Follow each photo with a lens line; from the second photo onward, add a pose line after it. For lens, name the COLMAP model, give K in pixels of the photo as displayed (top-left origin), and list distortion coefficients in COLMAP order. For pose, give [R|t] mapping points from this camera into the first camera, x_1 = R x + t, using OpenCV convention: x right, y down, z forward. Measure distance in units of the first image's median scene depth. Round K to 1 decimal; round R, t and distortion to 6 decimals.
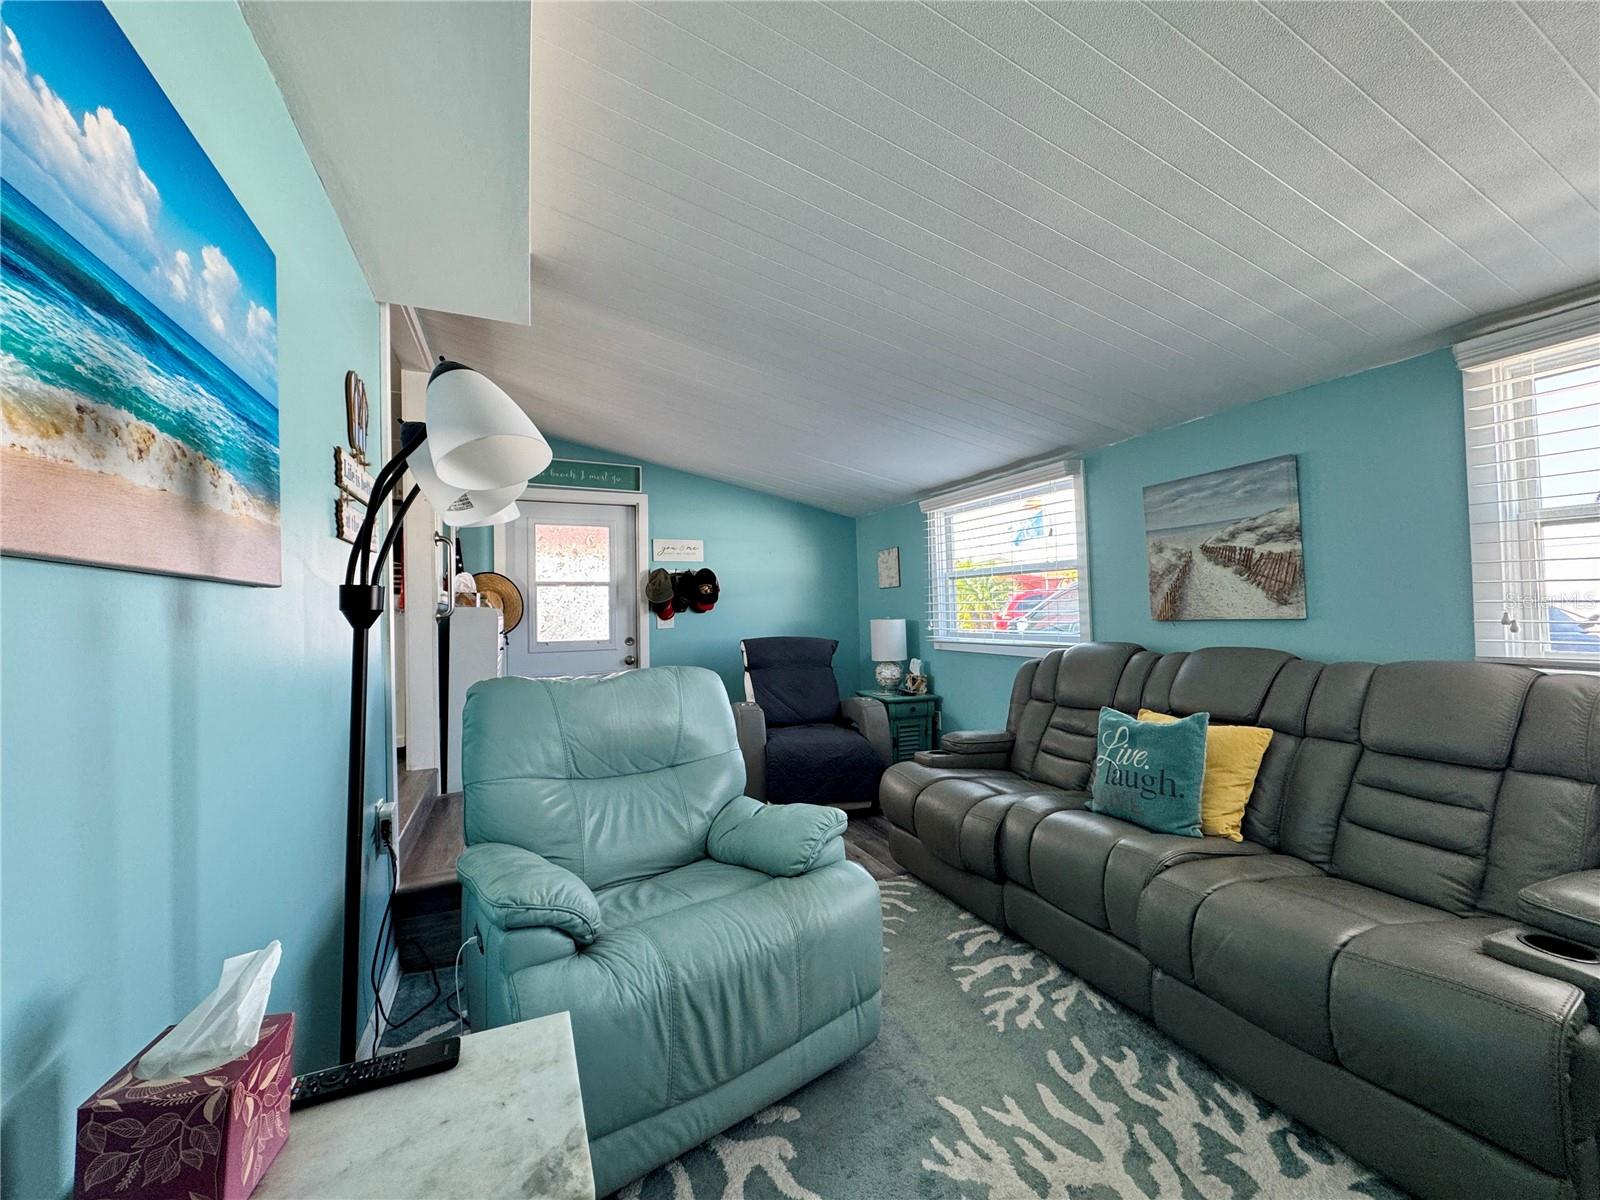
lens RADIAL K [[640.2, 0, 797.5], [0, 640.2, 600.2], [0, 0, 1]] dist [-0.005455, 0.000569]
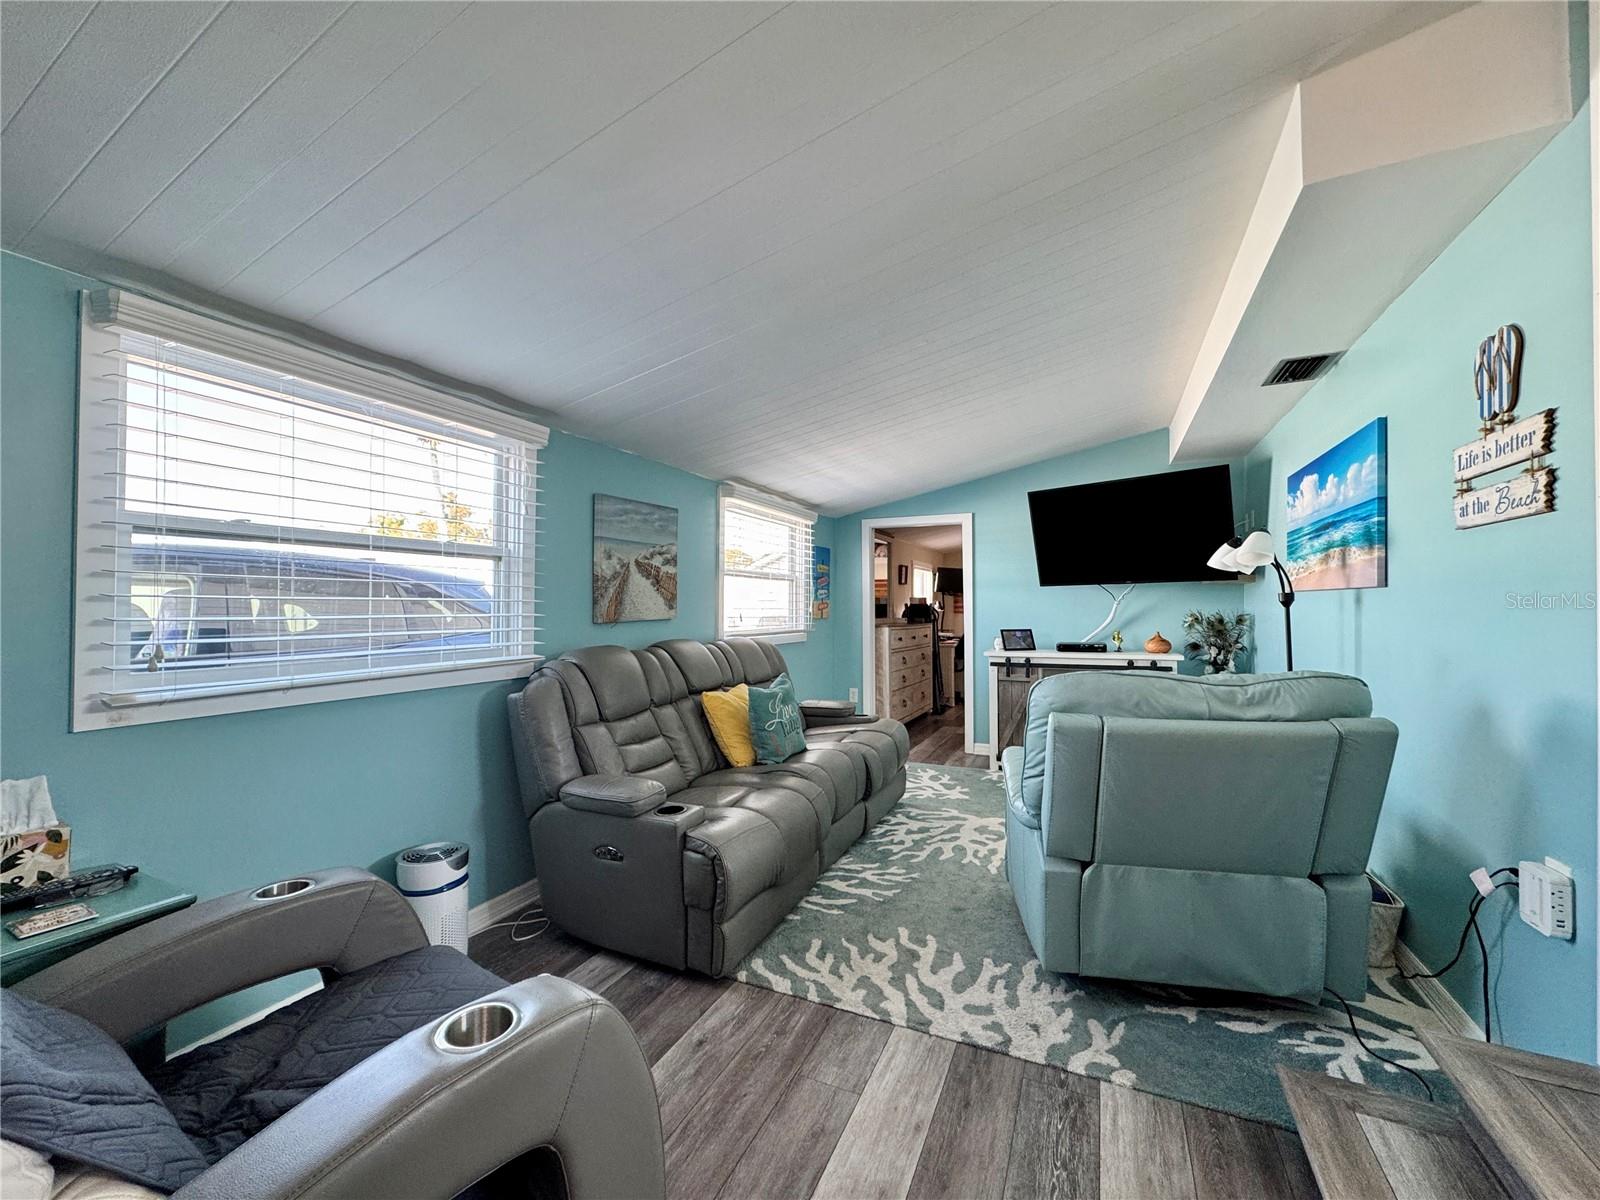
lens RADIAL K [[640.2, 0, 800.4], [0, 640.2, 597.1], [0, 0, 1]] dist [-0.005455, 0.000569]
pose [[-0.663576, 0.031949, 0.747427, -0.521556], [0.005400, 0.999266, -0.037920, 0.036608], [-0.748090, -0.021127, -0.663261, 1.721752]]
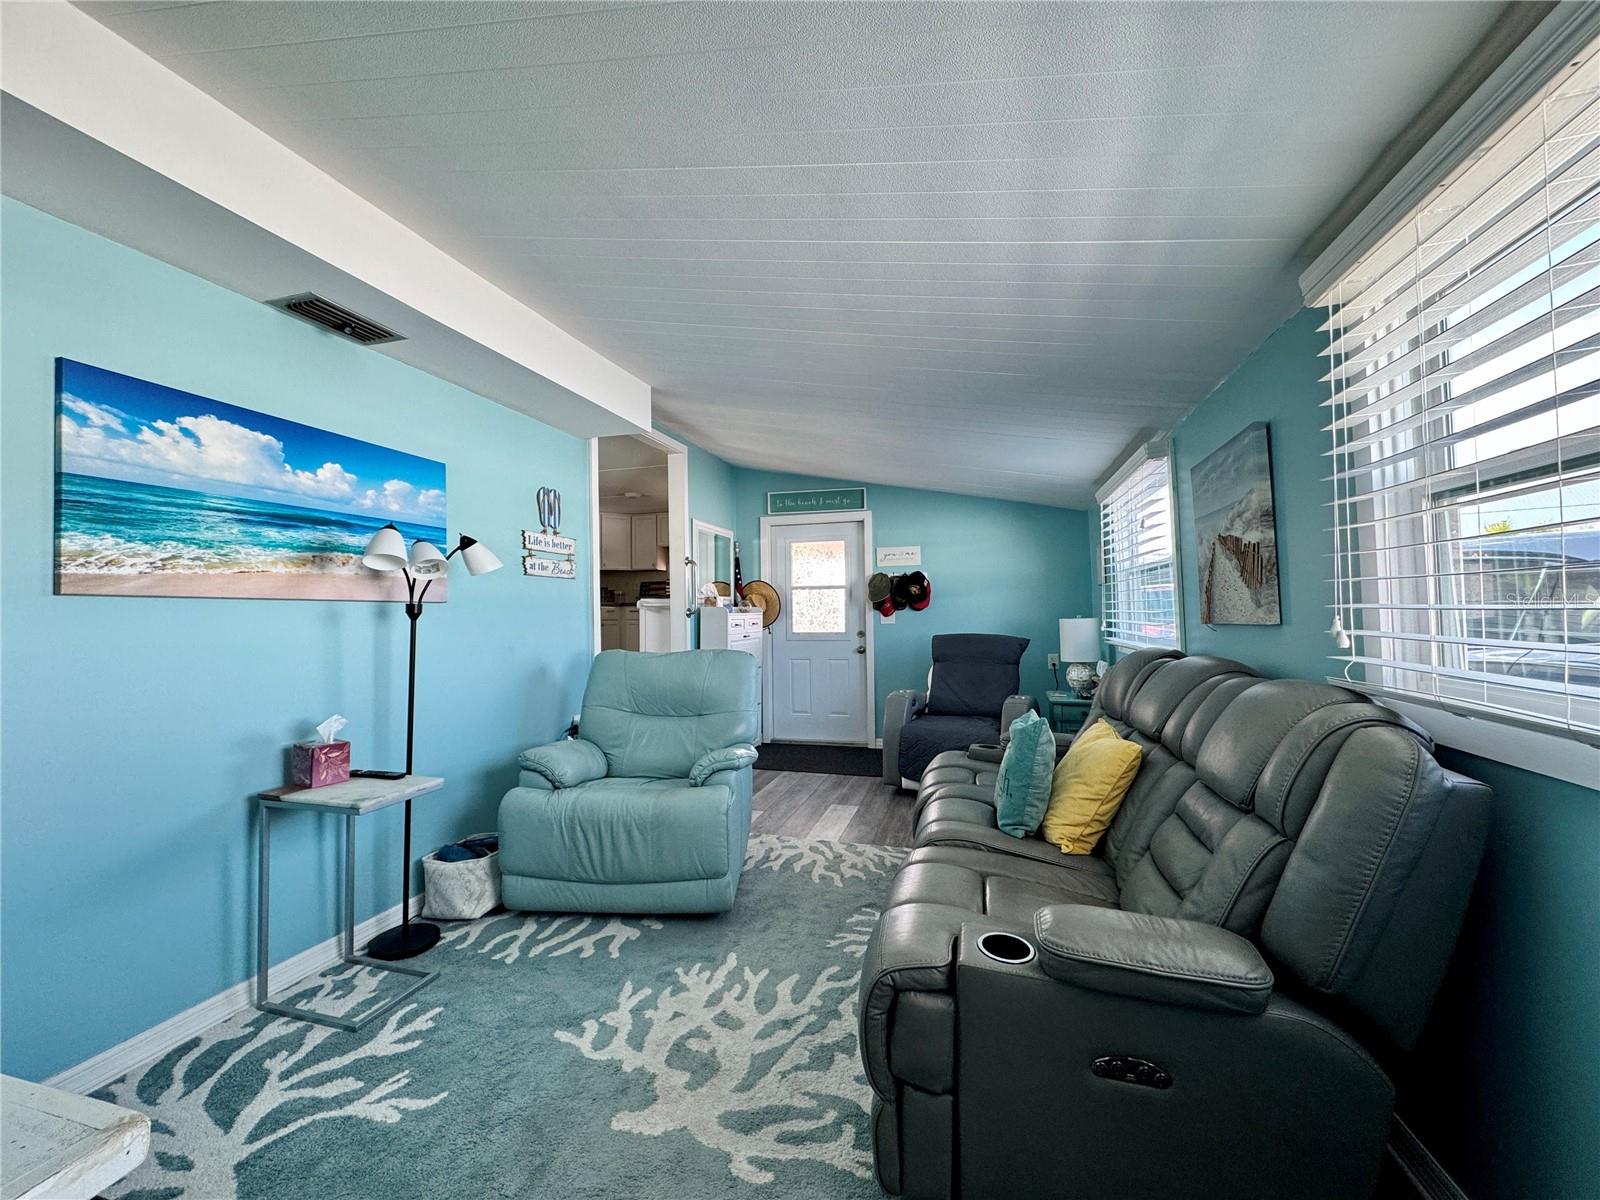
lens RADIAL K [[640.2, 0, 797.4], [0, 640.2, 601.5], [0, 0, 1]] dist [-0.005455, 0.000569]
pose [[0.769195, -0.003956, -0.639002, 0.817492], [0.010702, 0.999920, 0.006691, -0.012277], [0.638925, -0.011985, 0.769176, -0.002290]]
